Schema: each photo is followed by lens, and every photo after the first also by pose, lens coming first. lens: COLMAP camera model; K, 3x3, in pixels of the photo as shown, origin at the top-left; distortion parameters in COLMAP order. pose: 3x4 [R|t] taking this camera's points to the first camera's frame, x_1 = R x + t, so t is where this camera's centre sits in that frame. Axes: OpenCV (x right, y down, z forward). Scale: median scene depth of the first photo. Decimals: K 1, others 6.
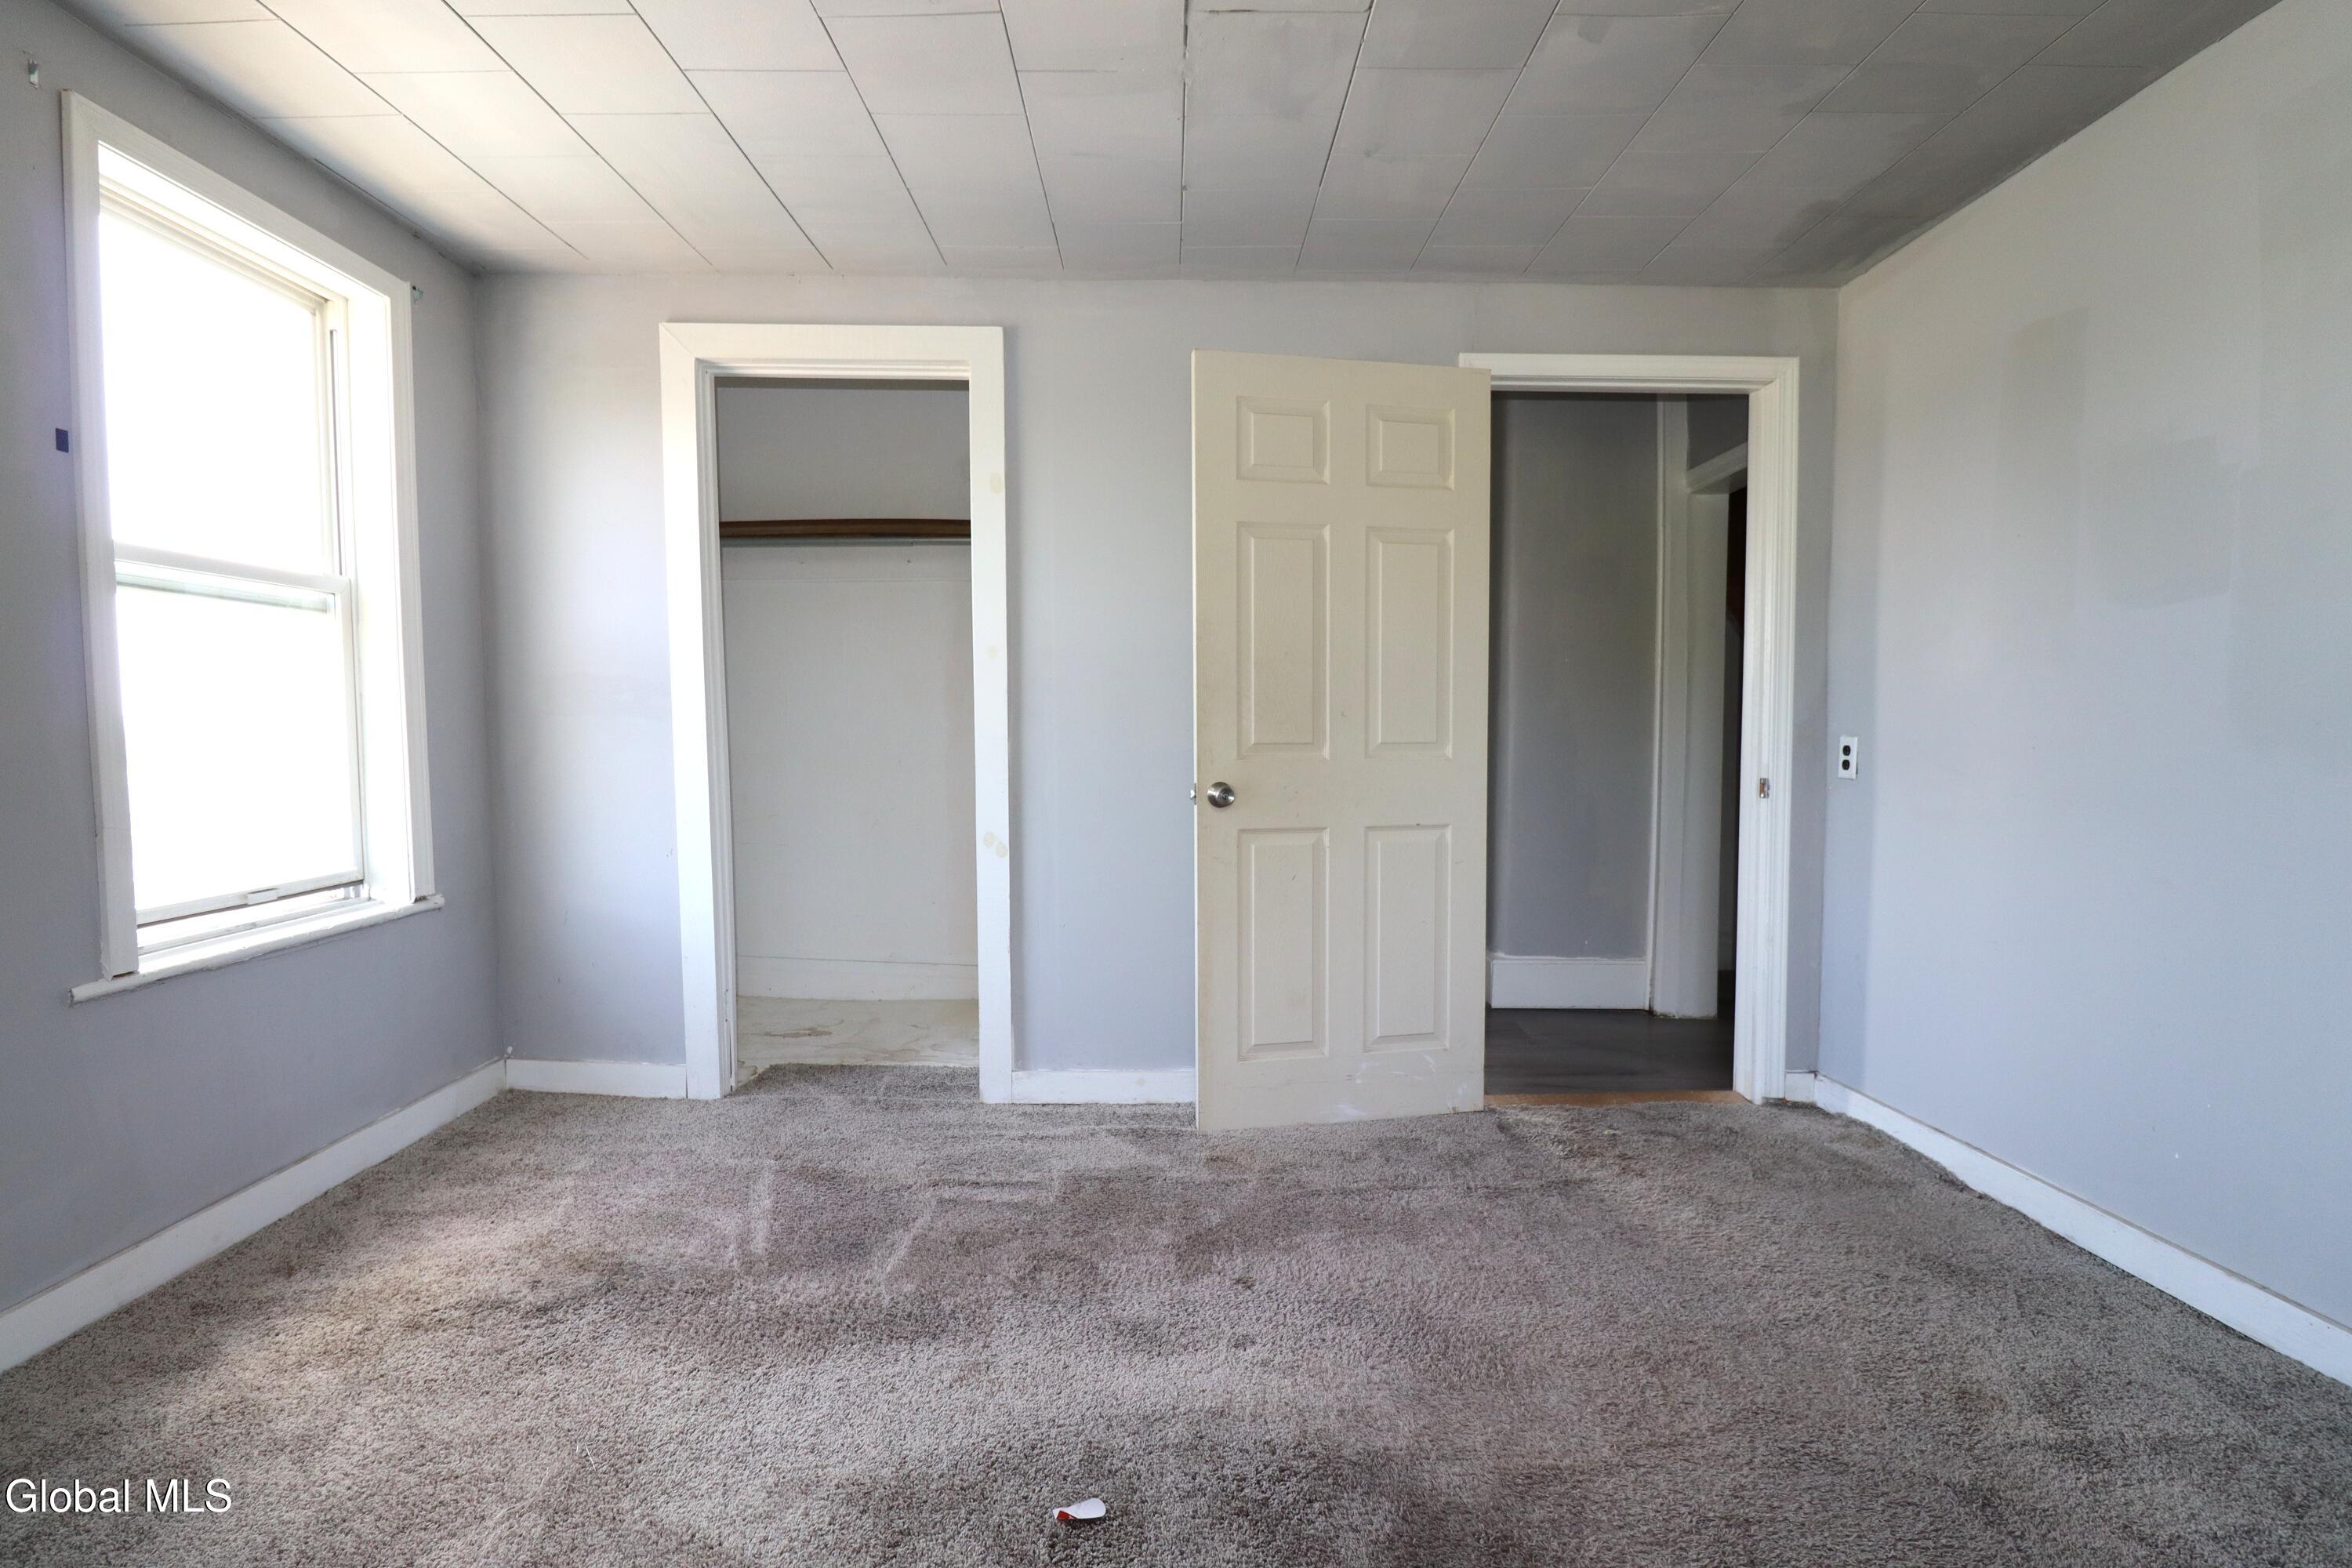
lens RADIAL K [[1087.2, 0, 1164.4], [0, 1087.2, 800.8], [0, 0, 1]] dist [0.001127, -0.013941]
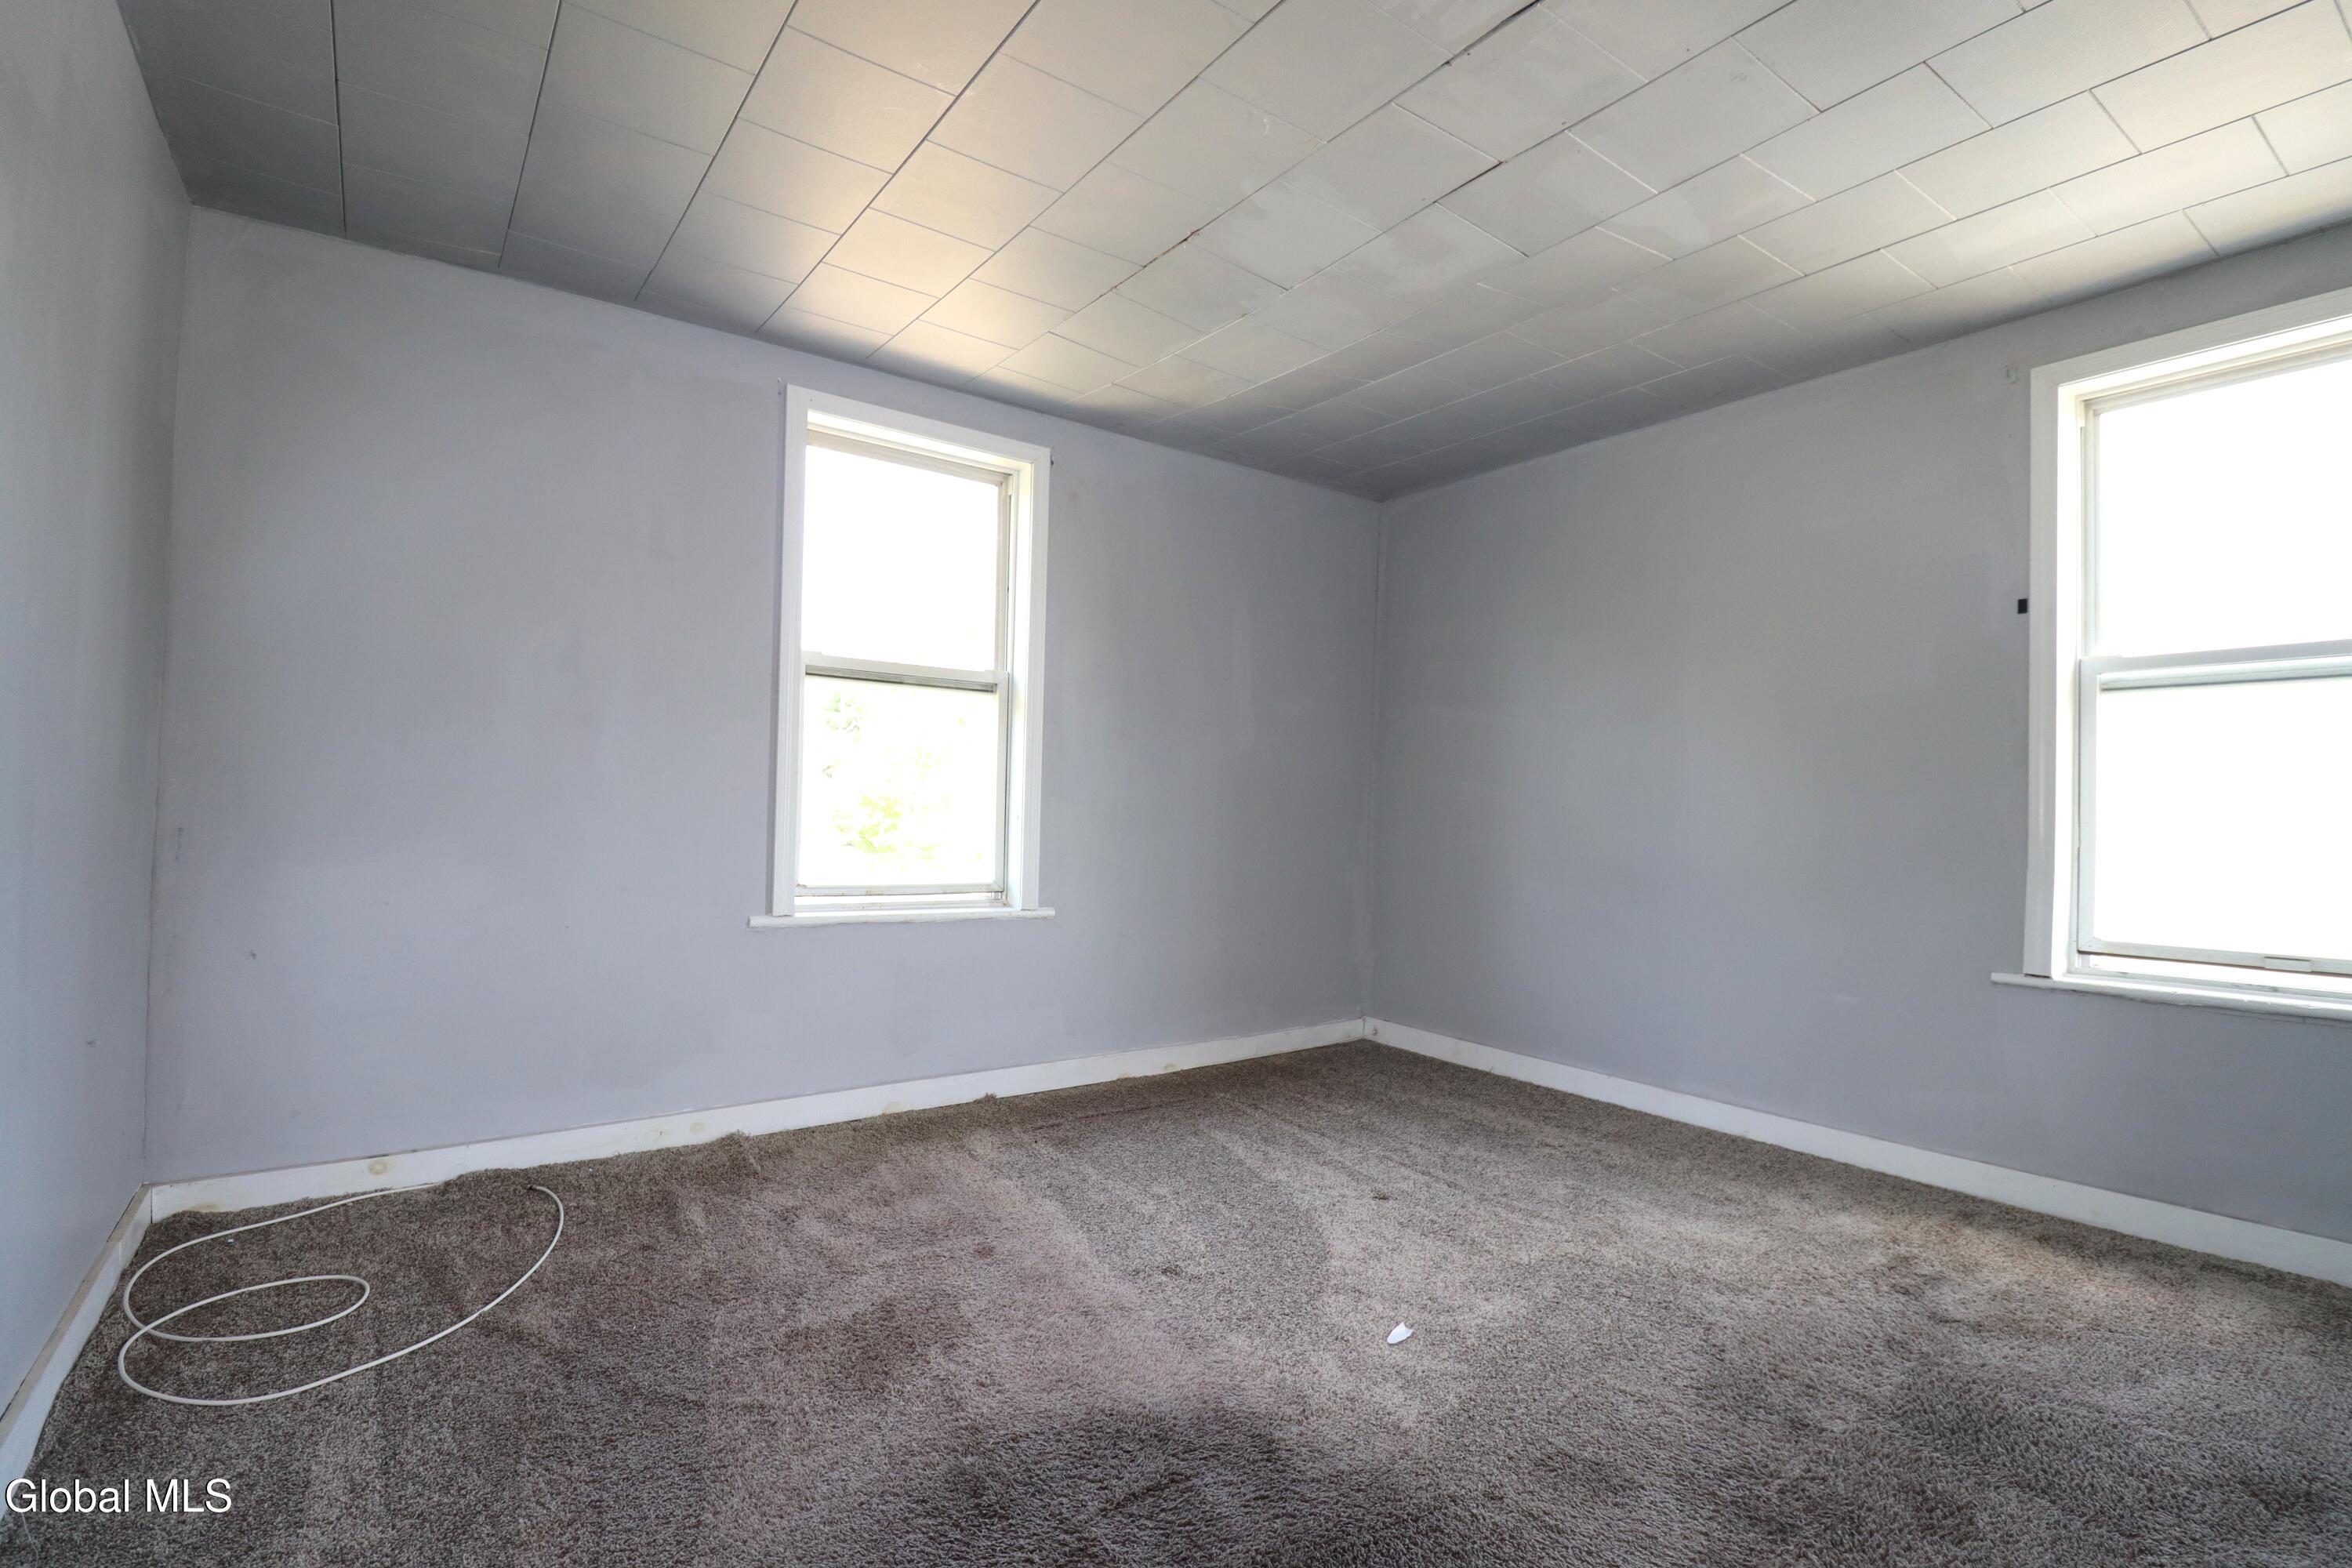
lens RADIAL K [[1087.2, 0, 1164.4], [0, 1087.2, 800.8], [0, 0, 1]] dist [0.001127, -0.013941]
pose [[-0.814779, -0.022236, -0.579345, 0.545720], [-0.059230, 0.997228, 0.045025, -0.042756], [0.576738, 0.071000, -0.813838, 1.045182]]
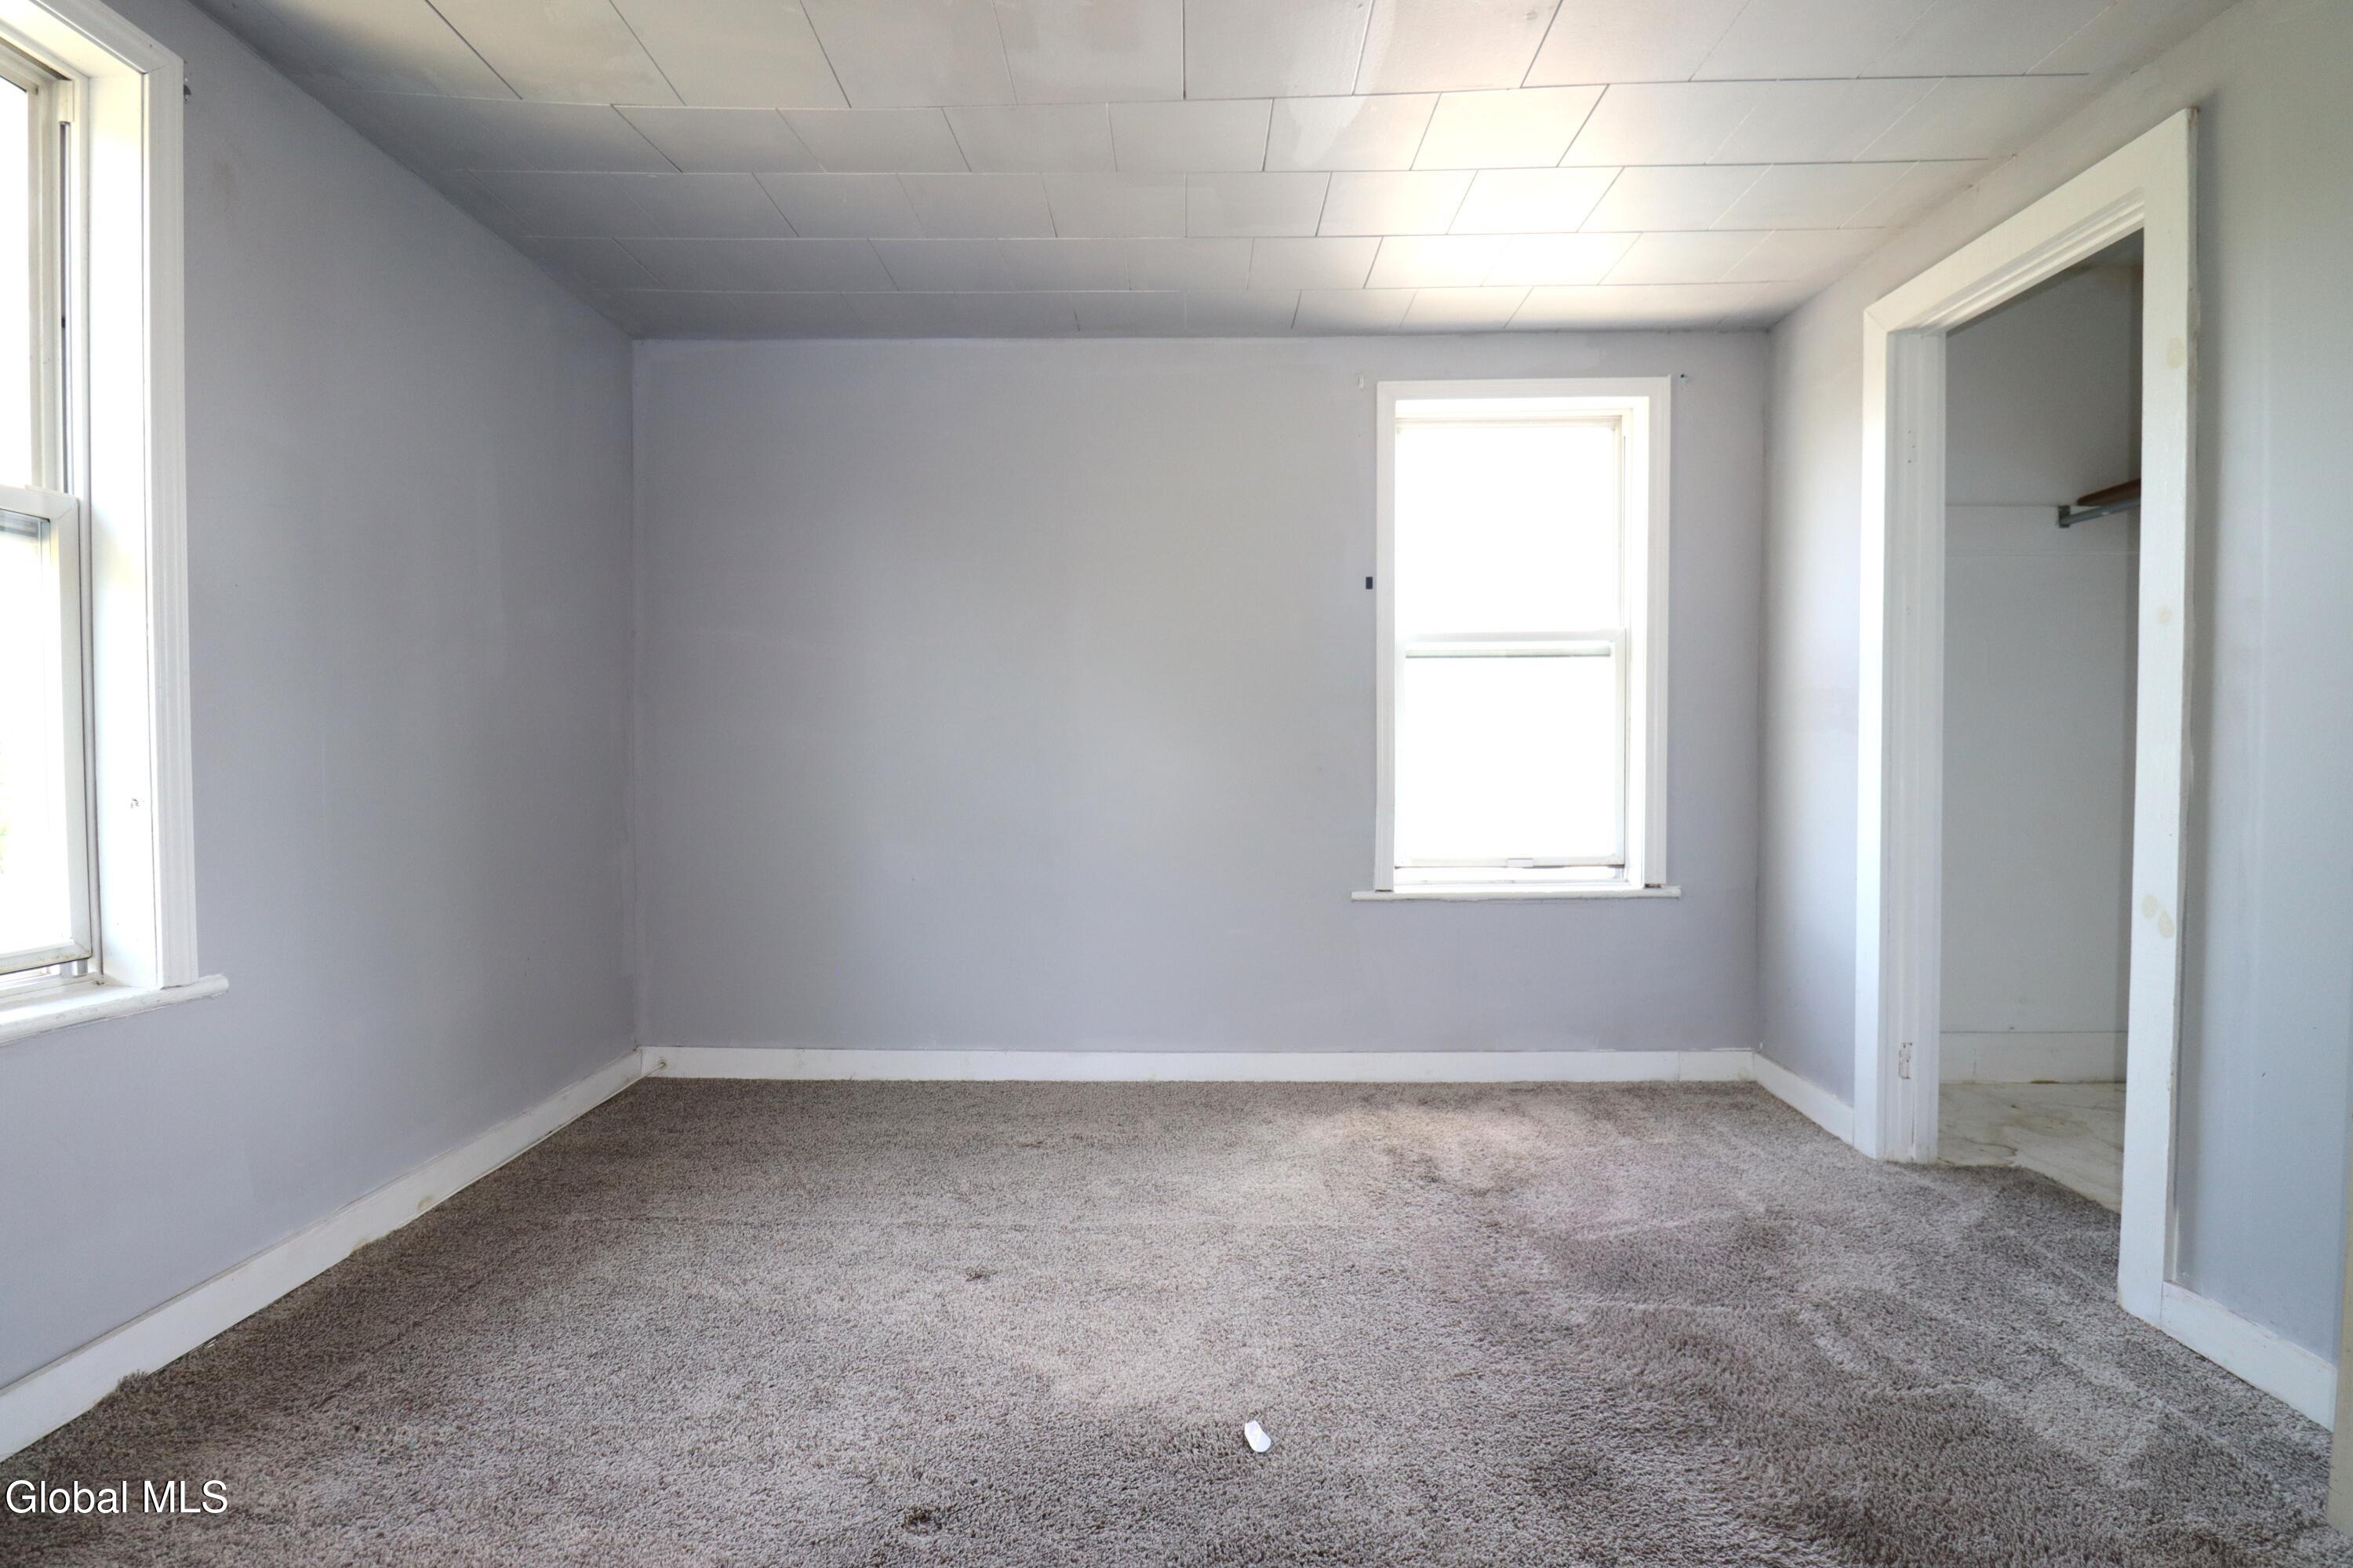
lens RADIAL K [[1129.3, 0, 1174.7], [0, 1129.3, 799.2], [0, 0, 1]] dist [0.000405, -0.014575]
pose [[-0.016069, 0.032175, -0.999353, 0.575259], [-0.062163, 0.997516, 0.033116, -0.014268], [0.997937, 0.062655, -0.014029, 0.487562]]
